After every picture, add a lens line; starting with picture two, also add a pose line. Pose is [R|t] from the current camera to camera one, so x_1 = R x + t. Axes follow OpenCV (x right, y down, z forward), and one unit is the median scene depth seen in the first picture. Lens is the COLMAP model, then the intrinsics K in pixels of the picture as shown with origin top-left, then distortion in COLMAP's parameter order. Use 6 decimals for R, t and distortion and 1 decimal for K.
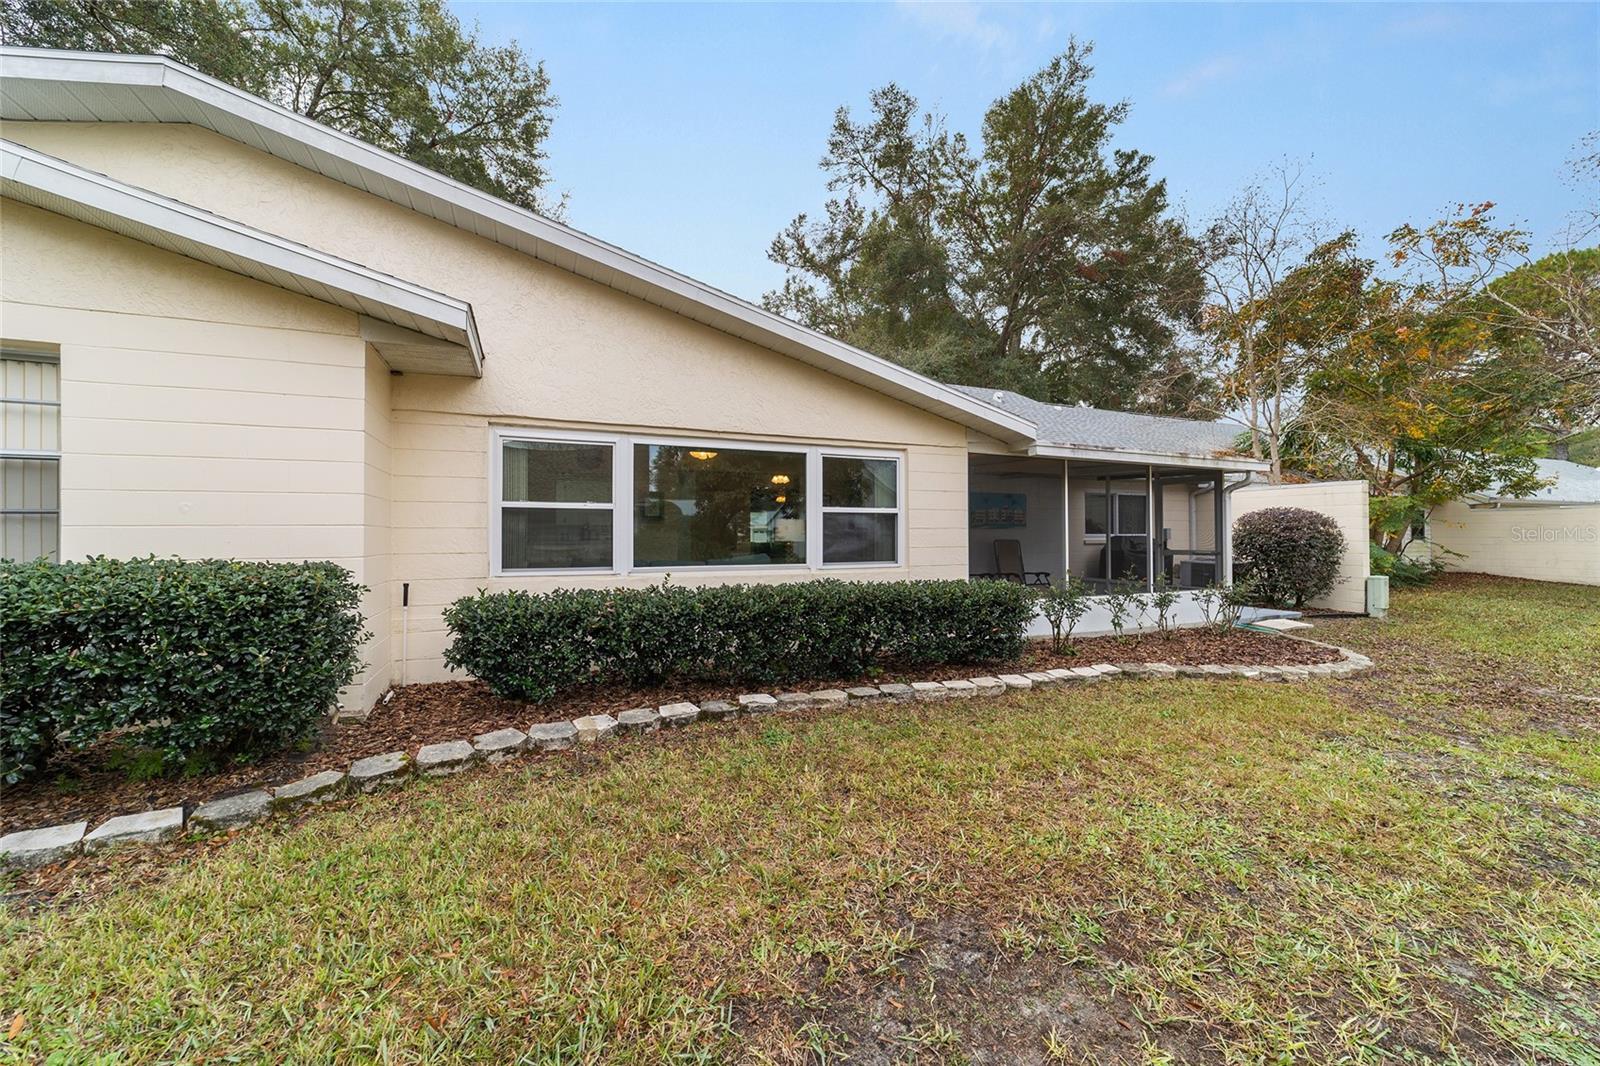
lens RADIAL K [[612.9, 0, 796.2], [0, 612.9, 520.1], [0, 0, 1]] dist [-0.015579, 0.007553]
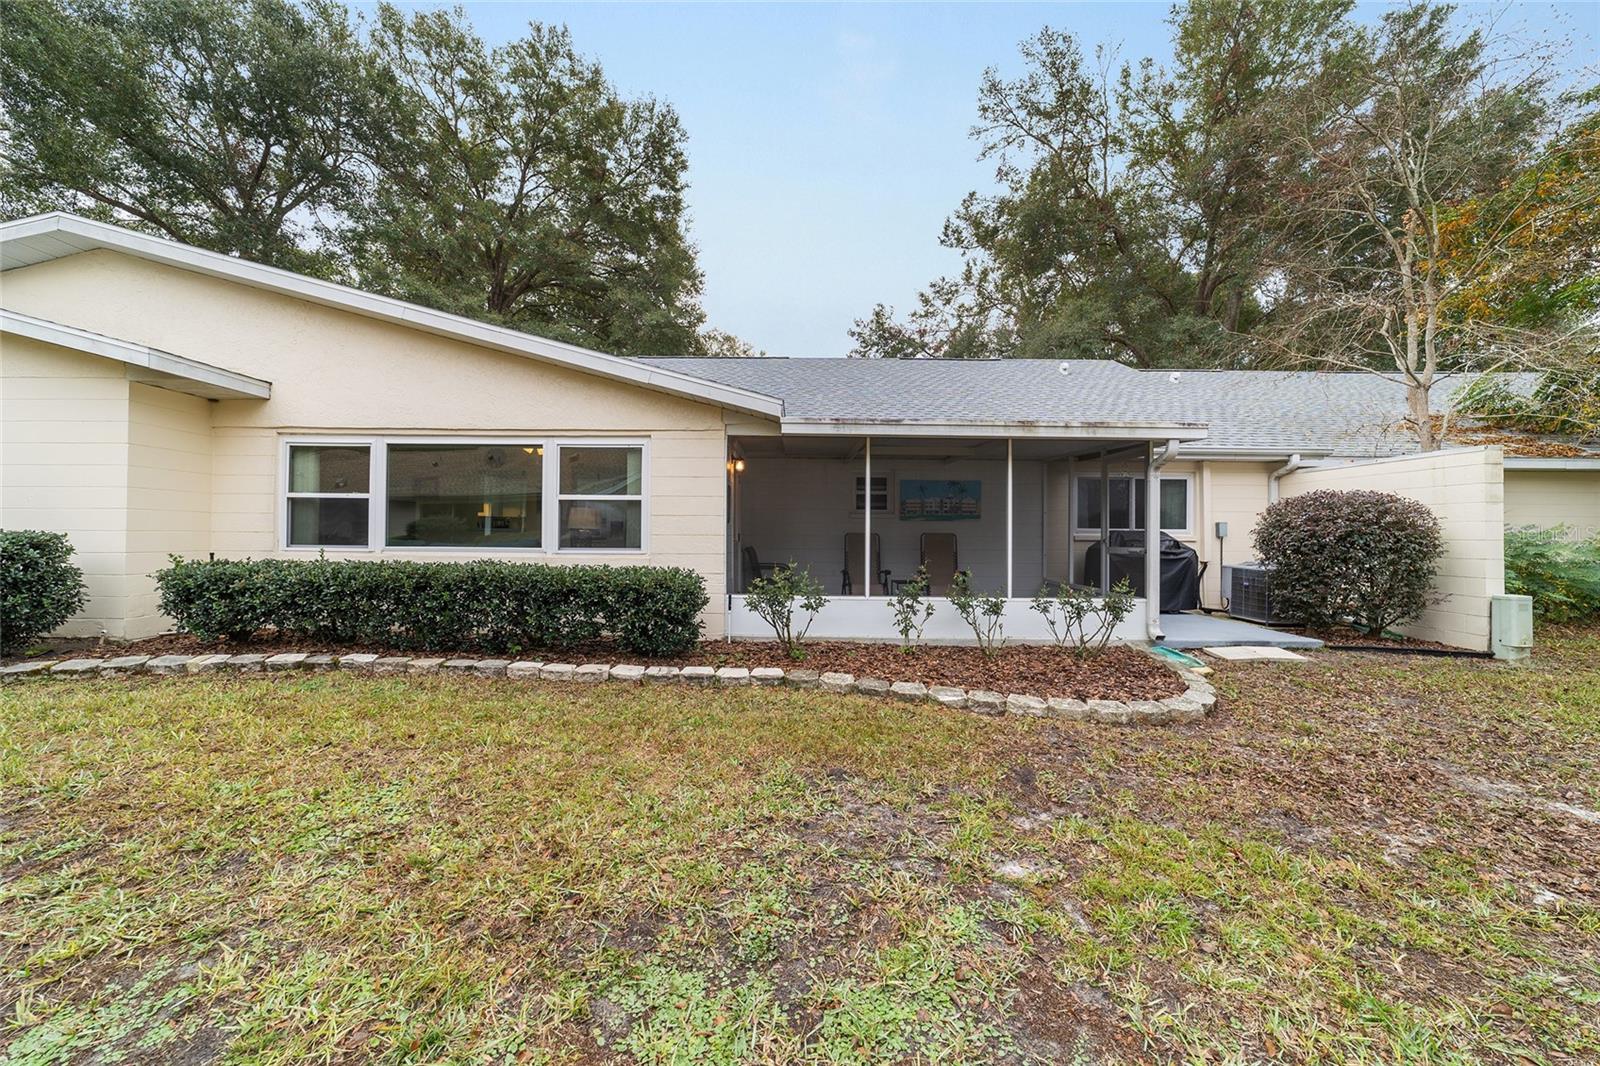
lens RADIAL K [[612.9, 0, 796.2], [0, 612.9, 520.1], [0, 0, 1]] dist [-0.015579, 0.007553]
pose [[0.917876, 0.000754, -0.396866, 0.795419], [-0.000208, 0.999999, 0.001417, 0.020022], [0.396866, -0.001218, 0.917876, 0.184307]]
